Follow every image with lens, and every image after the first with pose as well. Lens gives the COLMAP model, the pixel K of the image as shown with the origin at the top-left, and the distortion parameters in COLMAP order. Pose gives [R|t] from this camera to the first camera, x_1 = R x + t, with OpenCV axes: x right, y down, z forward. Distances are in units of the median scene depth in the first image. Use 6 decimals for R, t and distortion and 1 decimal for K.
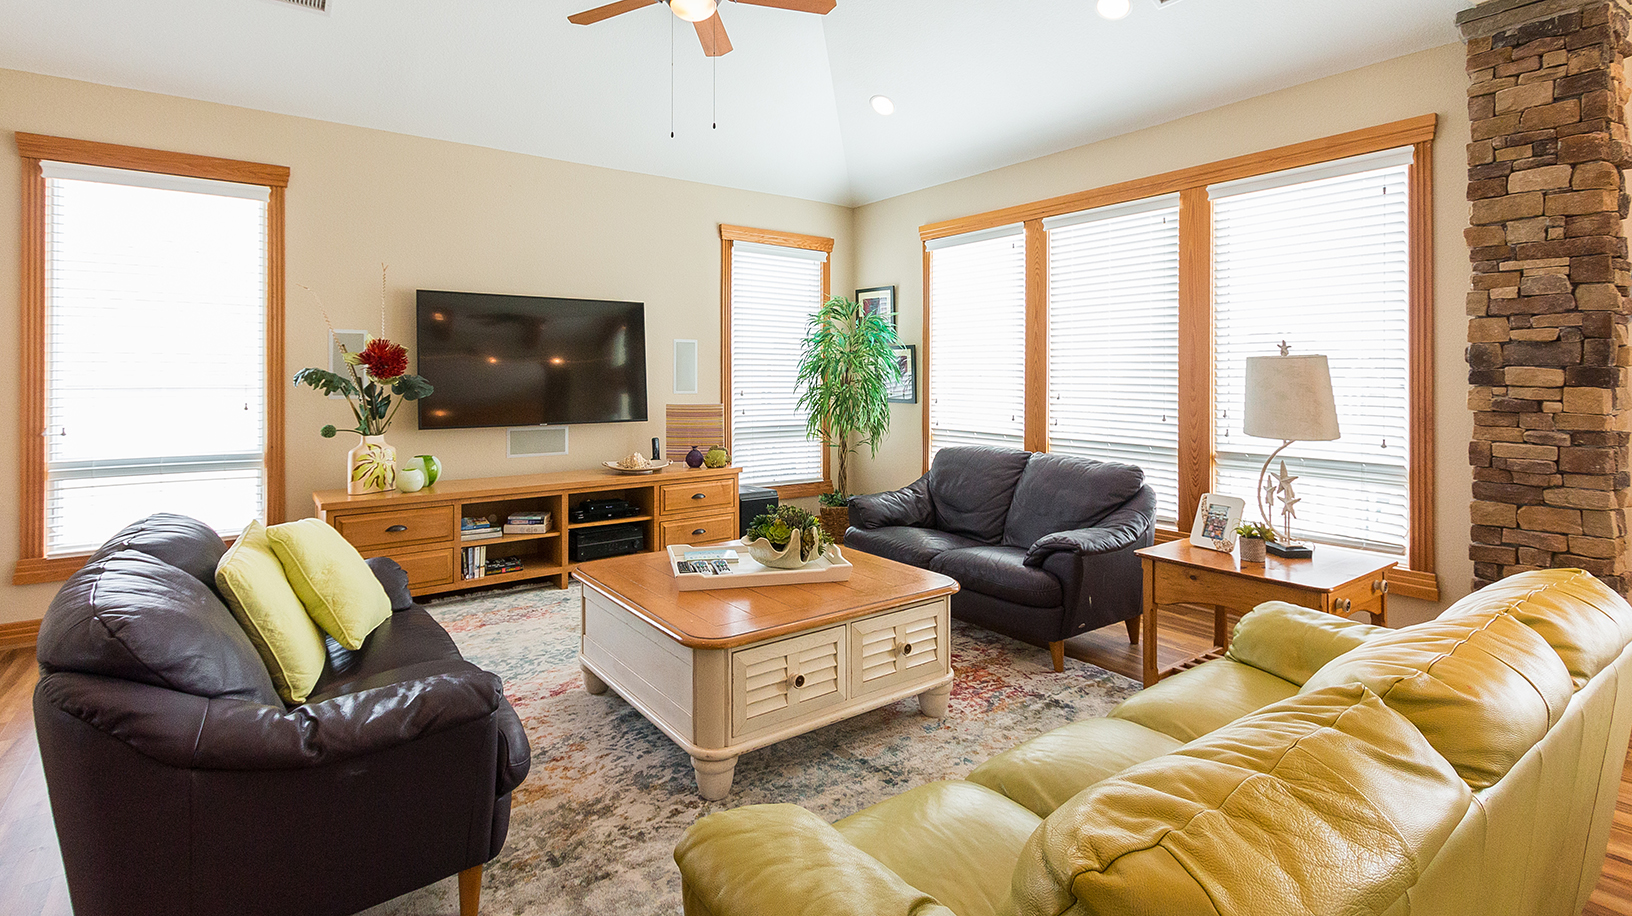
lens RADIAL K [[742.8, 0, 812.5], [0, 742.8, 454.7], [0, 0, 1]] dist [0.002710, -0.000041]
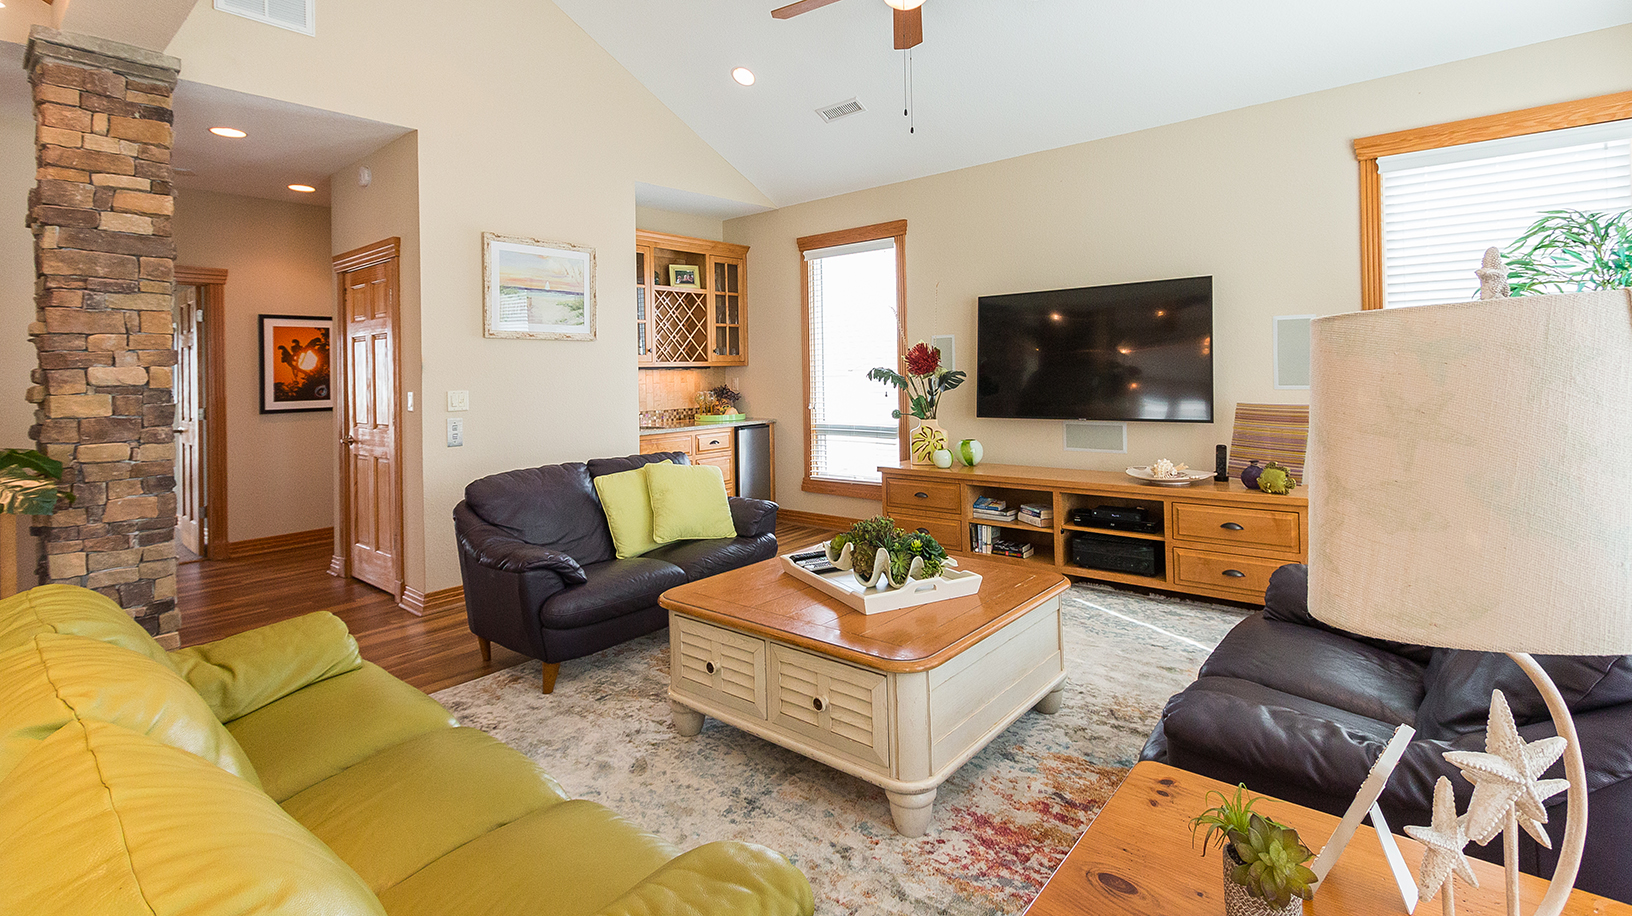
lens RADIAL K [[742.8, 0, 812.2], [0, 742.8, 461.3], [0, 0, 1]] dist [0.002710, -0.000041]
pose [[0.246833, 0.110488, -0.962739, 0.539252], [-0.081305, 0.992337, 0.093040, -0.052907], [0.965641, 0.055311, 0.253925, 0.458443]]
